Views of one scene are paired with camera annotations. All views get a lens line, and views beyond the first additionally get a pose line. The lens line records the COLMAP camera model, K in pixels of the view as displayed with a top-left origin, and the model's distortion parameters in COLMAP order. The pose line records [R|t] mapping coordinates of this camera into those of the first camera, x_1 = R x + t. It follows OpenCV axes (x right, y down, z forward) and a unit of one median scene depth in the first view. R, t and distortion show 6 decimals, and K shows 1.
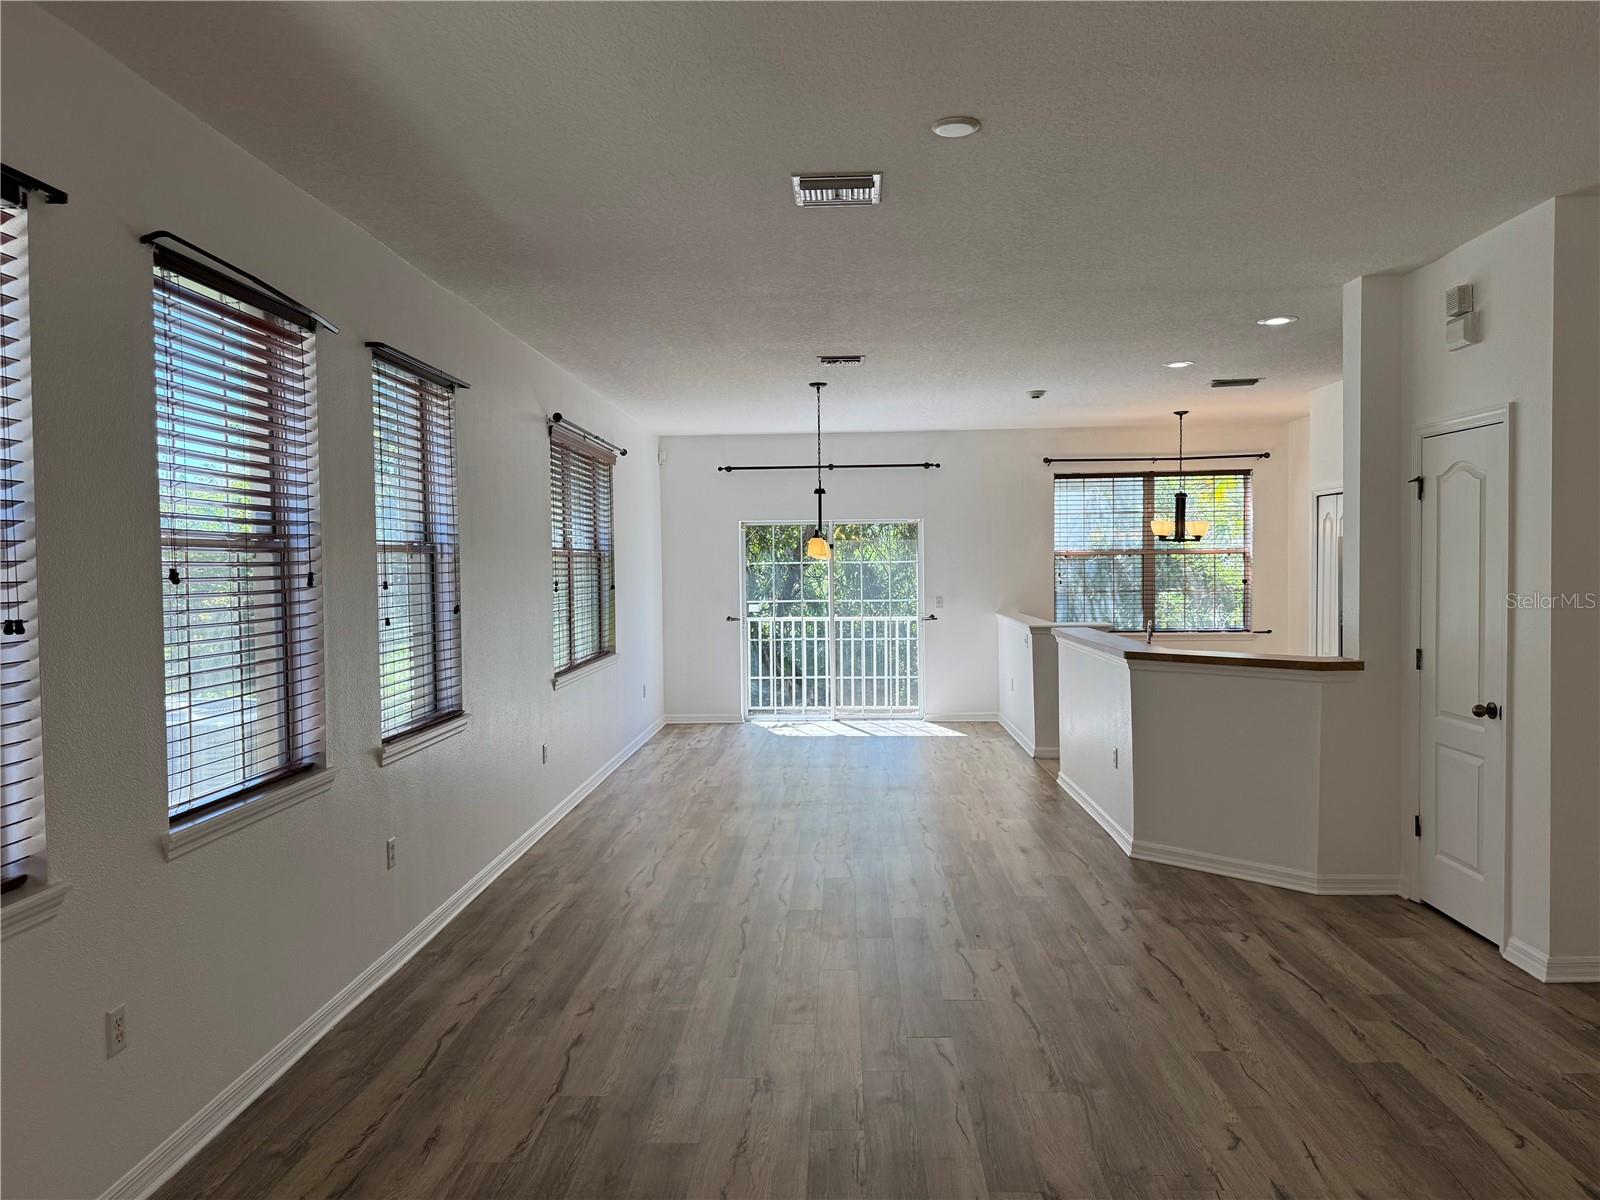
lens RADIAL K [[1118.6, 0, 800.0], [0, 1118.6, 600.0], [0, 0, 1]] dist [0.088470, -0.124595]
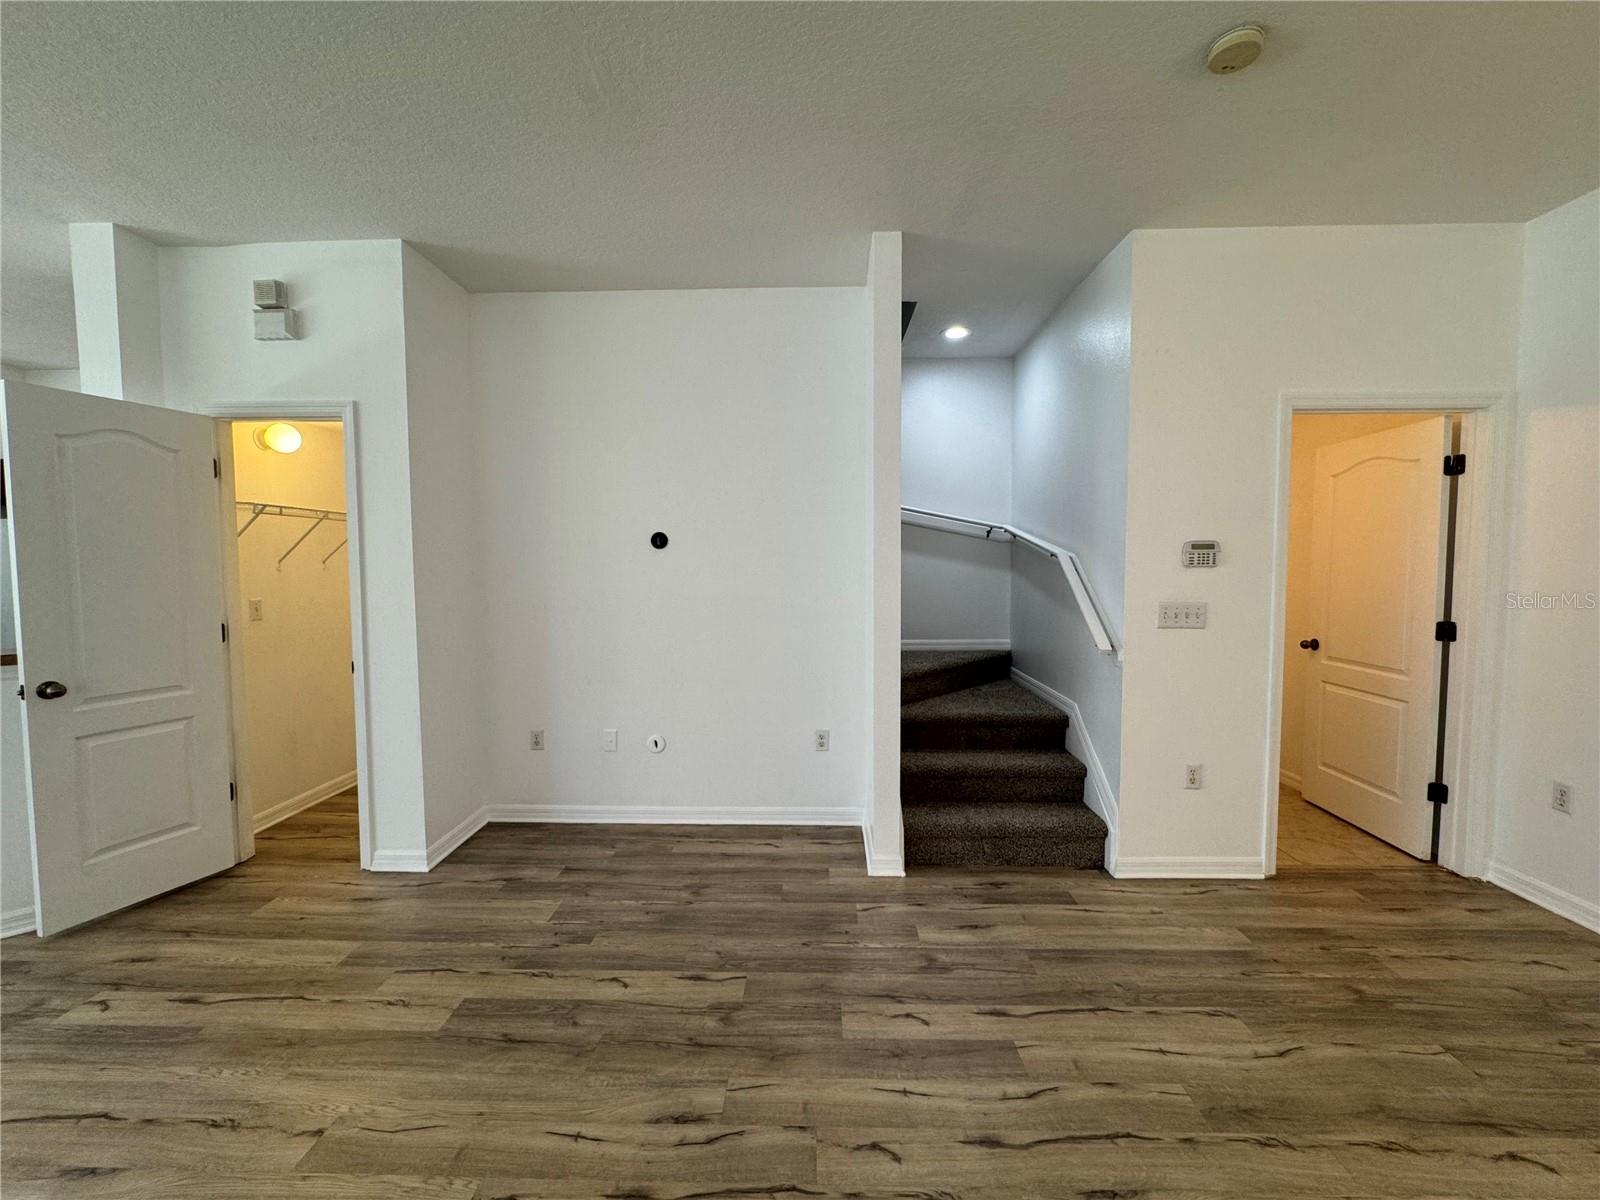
lens RADIAL K [[641.8, 0, 800.0], [0, 641.8, 600.0], [0, 0, 1]] dist [-0.001168, -0.000265]
pose [[-0.007962, -0.045074, 0.998952, -0.043808], [0.039110, 0.998205, 0.045352, 0.018150], [-0.999203, 0.039430, -0.006185, 0.541961]]
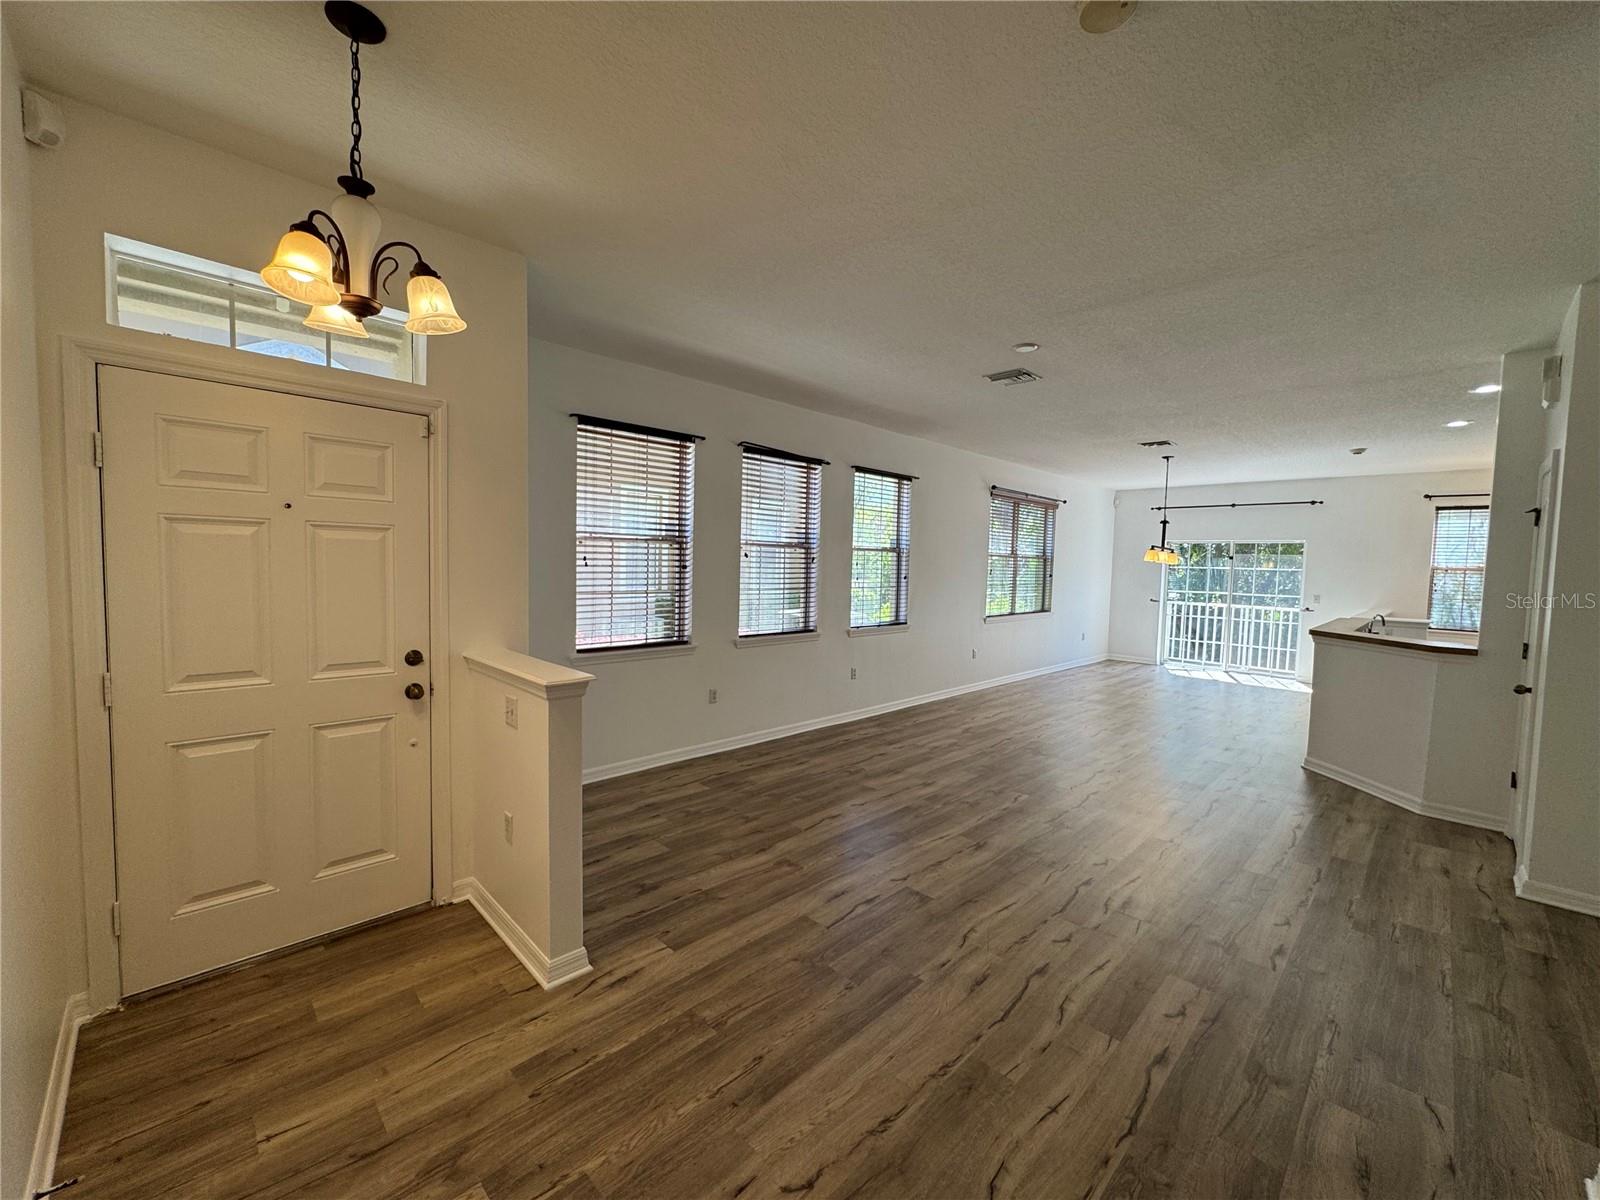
lens RADIAL K [[641.8, 0, 800.0], [0, 641.8, 600.0], [0, 0, 1]] dist [-0.001168, -0.000265]
pose [[0.726533, 0.071197, -0.683433, 0.502404], [-0.056653, 0.997438, 0.043682, 0.010541], [0.684792, 0.006982, 0.728705, -0.099213]]
